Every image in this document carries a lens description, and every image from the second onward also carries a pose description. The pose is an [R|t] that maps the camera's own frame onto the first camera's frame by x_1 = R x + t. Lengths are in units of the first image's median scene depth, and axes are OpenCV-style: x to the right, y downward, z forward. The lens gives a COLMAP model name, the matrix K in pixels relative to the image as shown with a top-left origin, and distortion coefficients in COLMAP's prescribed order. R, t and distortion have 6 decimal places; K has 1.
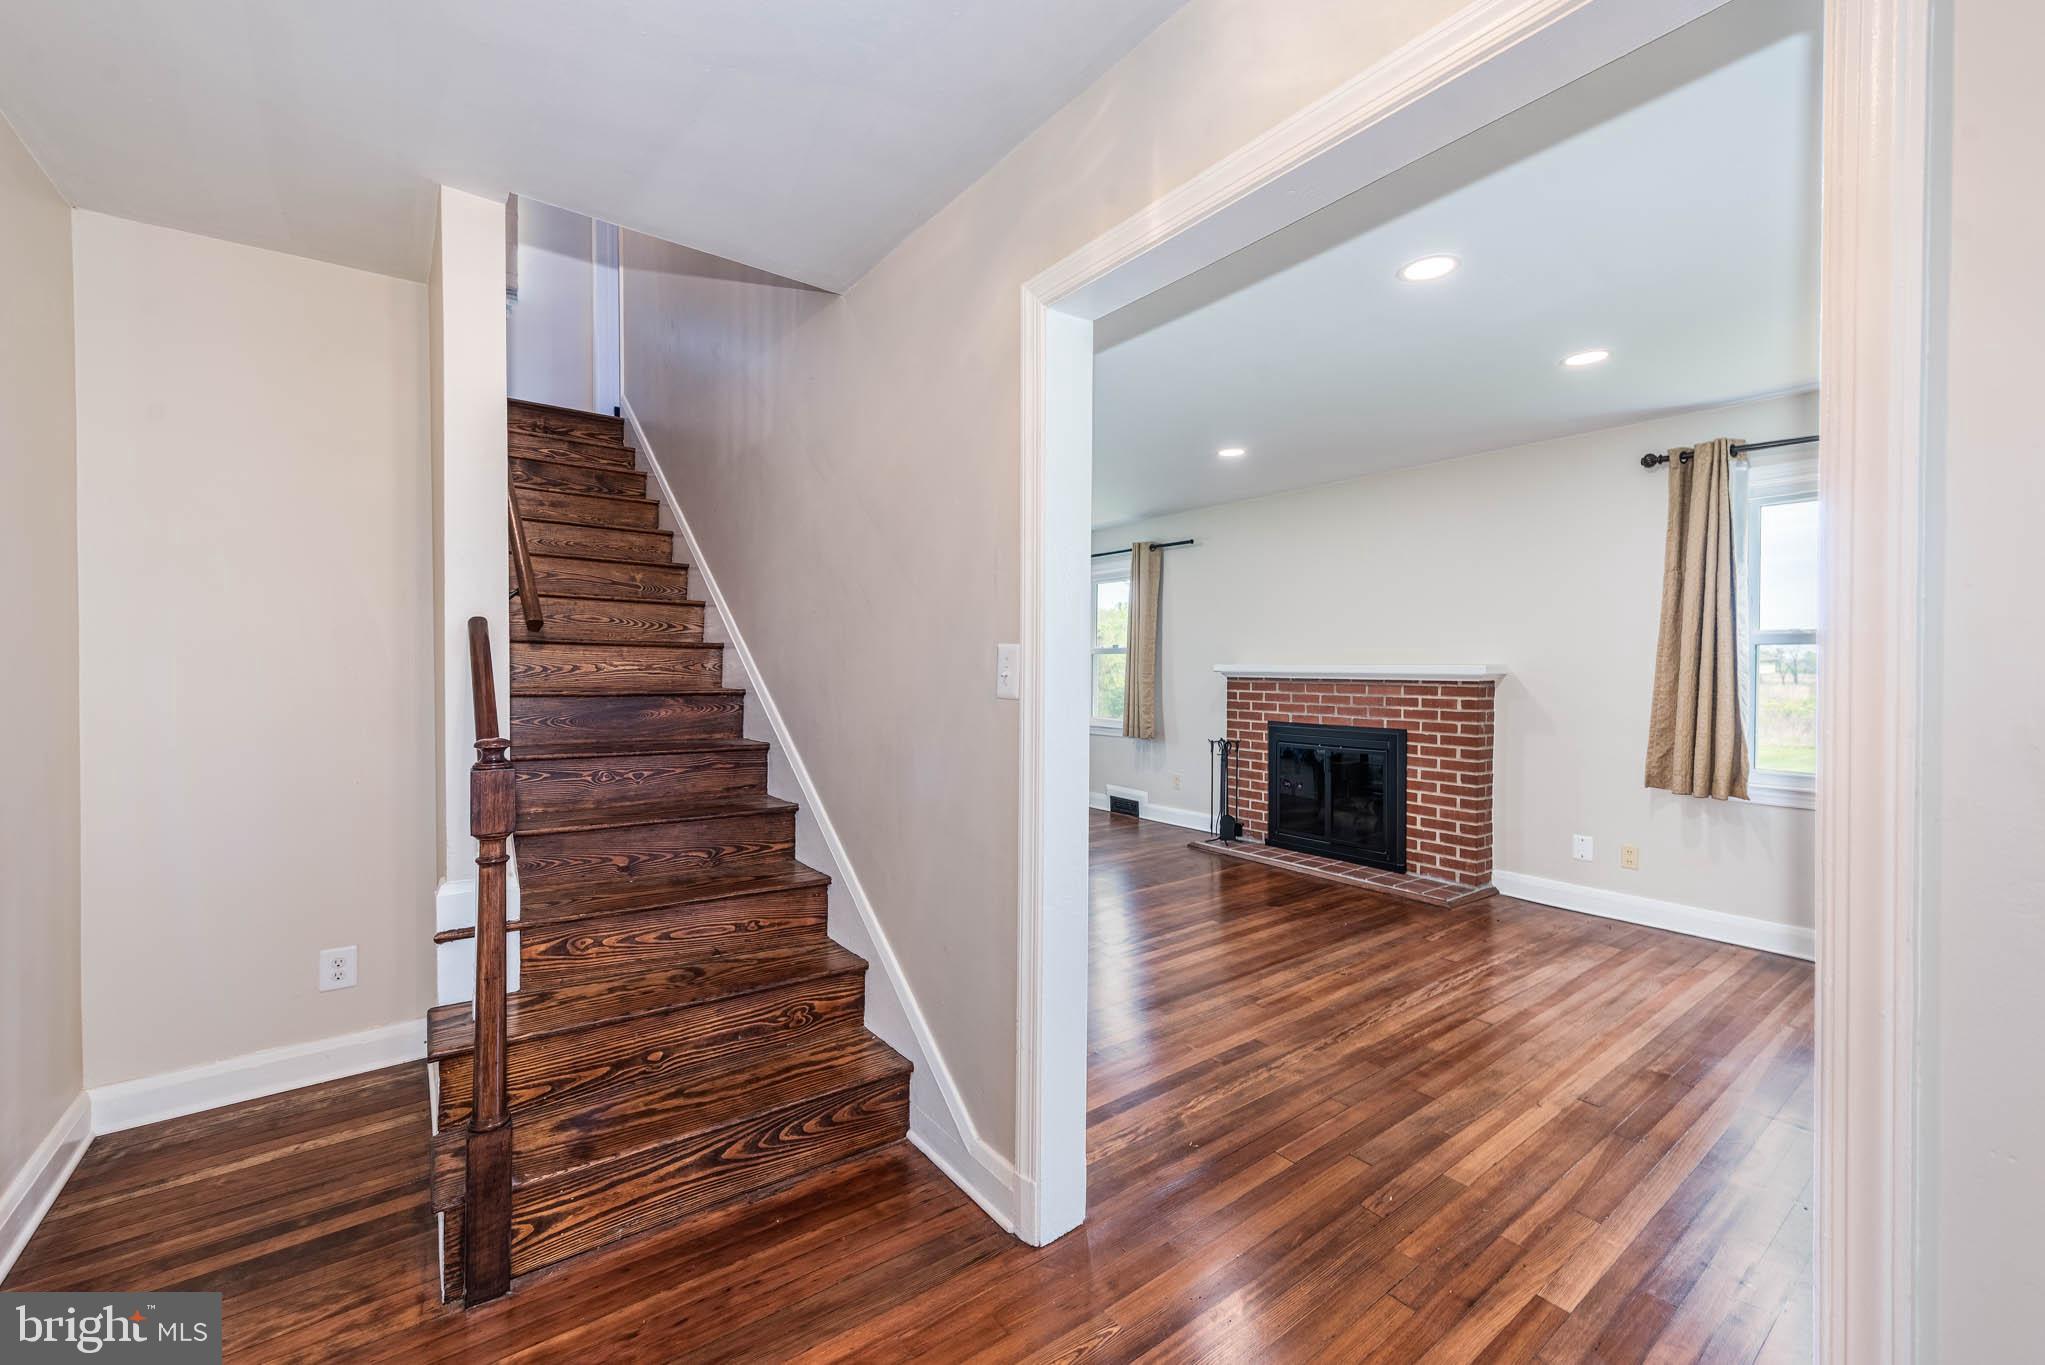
lens RADIAL K [[809.6, 0, 1011.8], [0, 809.6, 677.6], [0, 0, 1]] dist [0.006257, -0.000220]
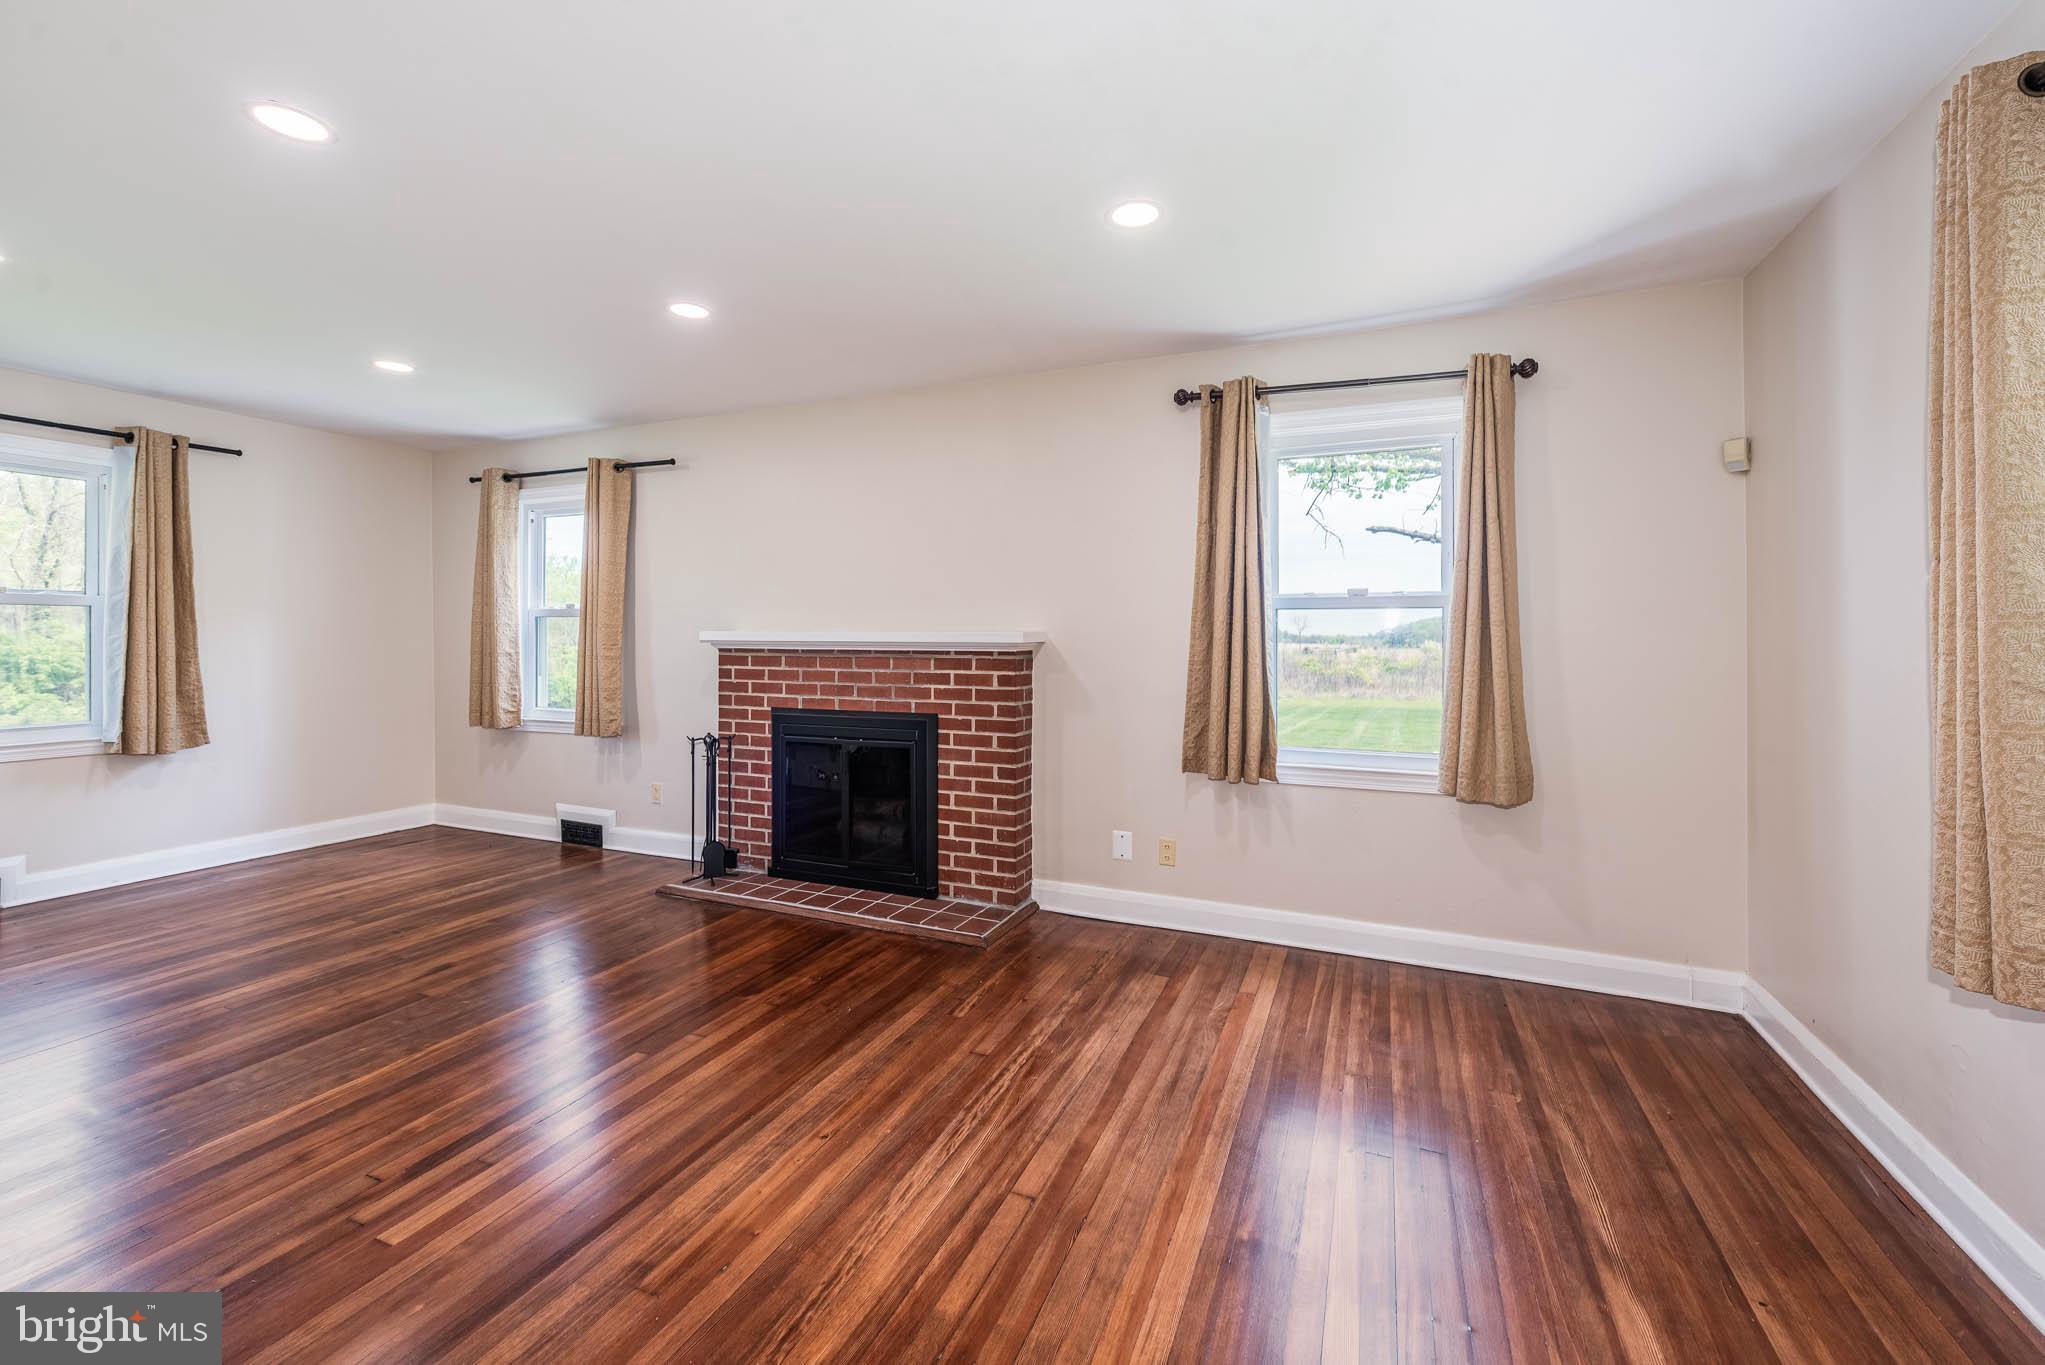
lens RADIAL K [[825.5, 0, 1026.4], [0, 825.5, 632.8], [0, 0, 1]] dist [0.012347, -0.000062]
pose [[0.862477, 0.000733, 0.506095, 0.161174], [0.008451, 0.999839, -0.015850, -0.000987], [-0.506025, 0.017947, 0.862332, 0.273175]]
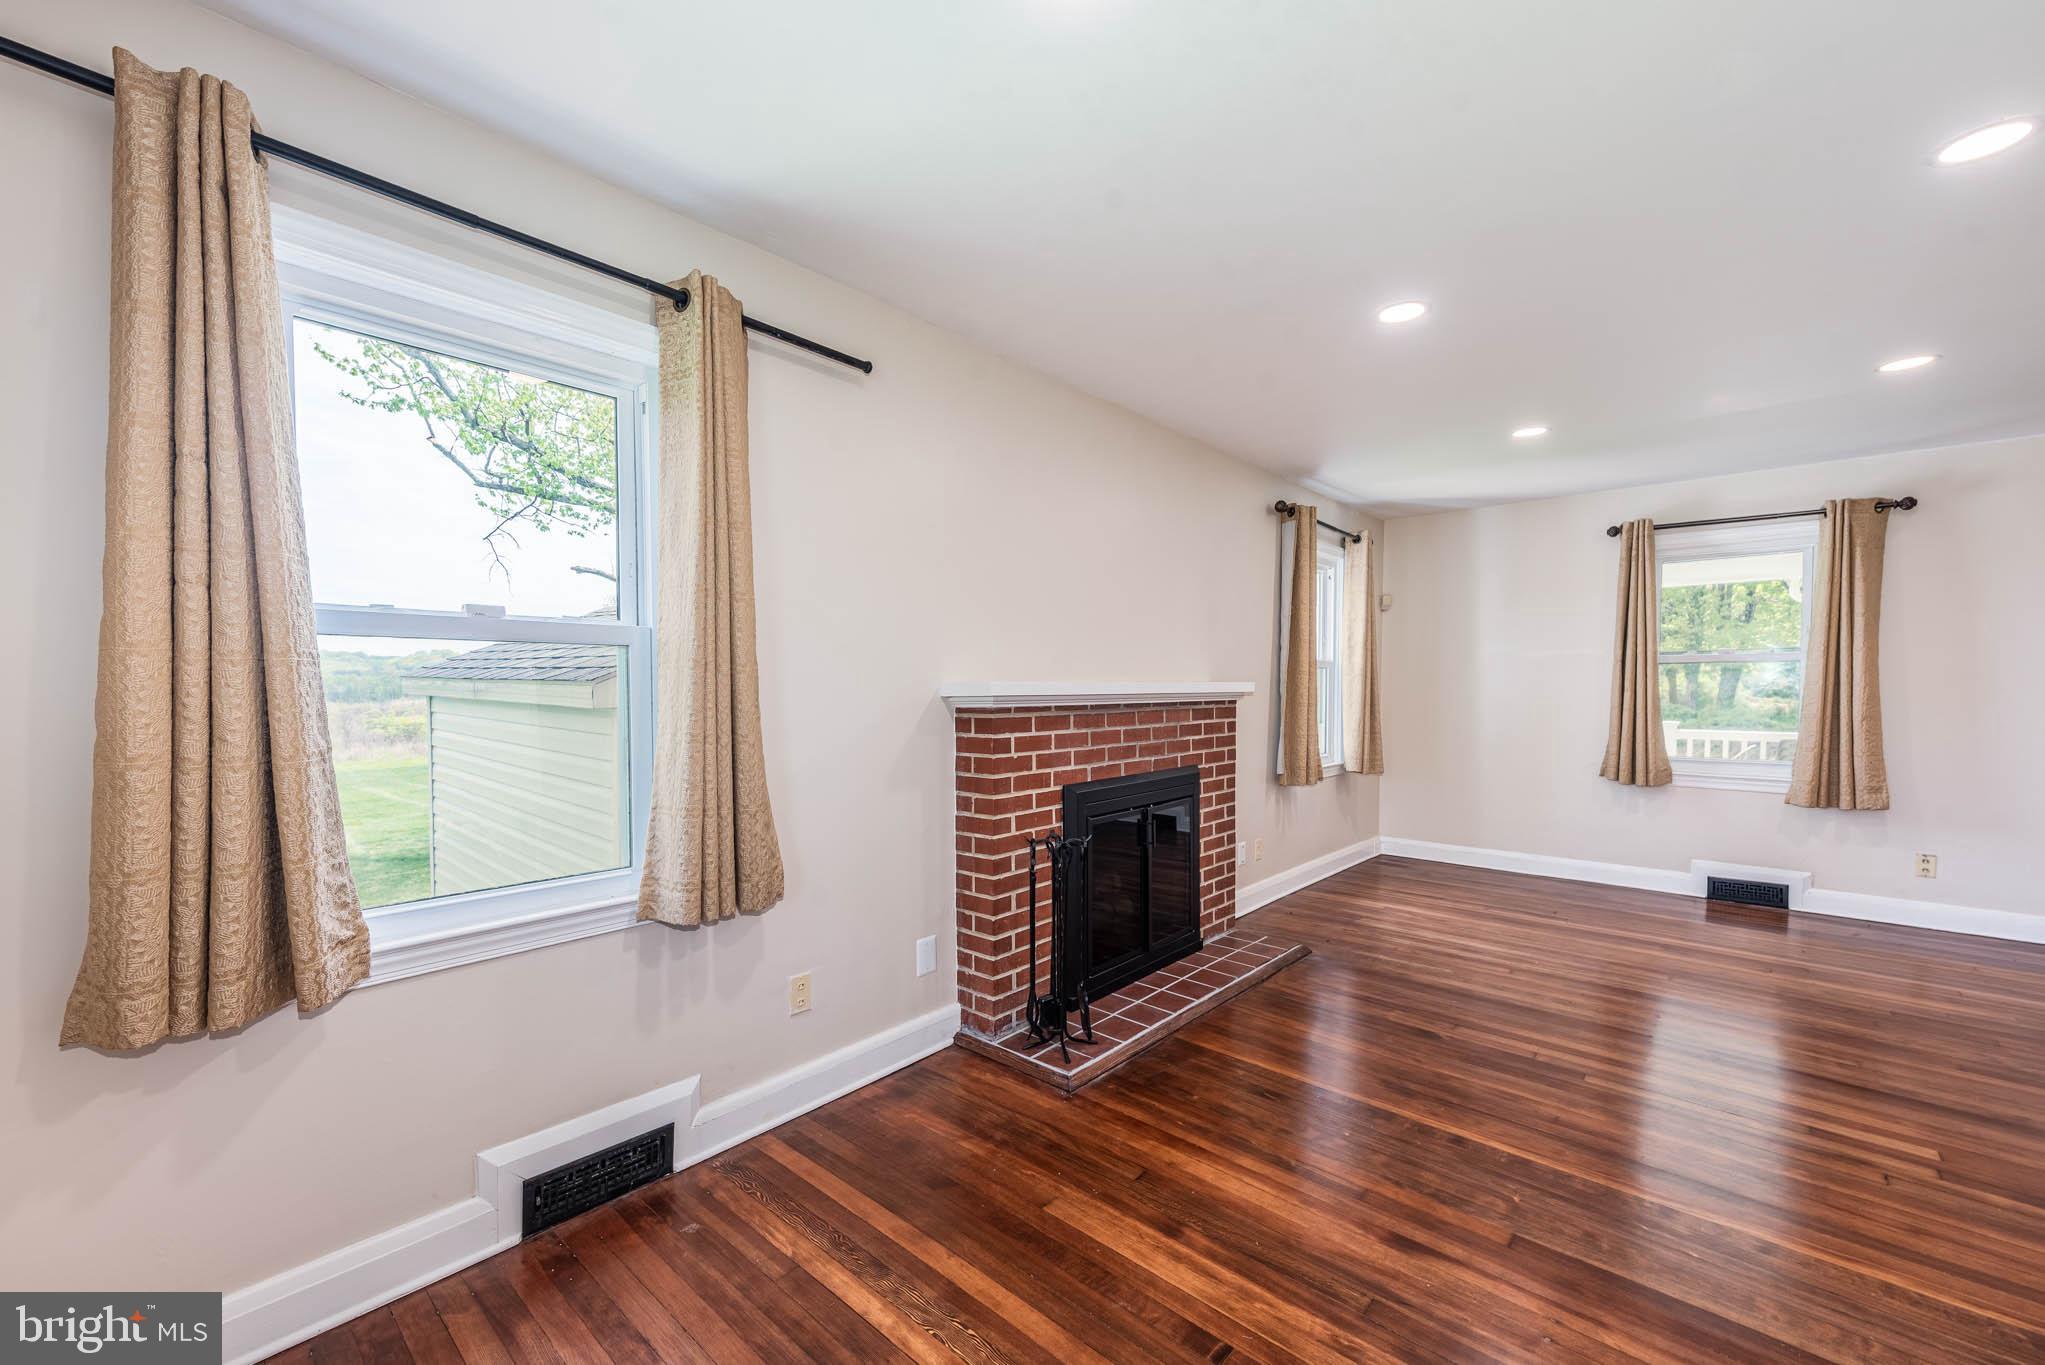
lens RADIAL K [[811.2, 0, 1017.4], [0, 811.2, 694.0], [0, 0, 1]] dist [0.001900, -0.000030]
pose [[-0.193711, -0.015400, 0.980938, -0.253062], [0.016450, 0.999685, 0.018943, -0.022457], [-0.980921, 0.019806, -0.193397, 1.359059]]
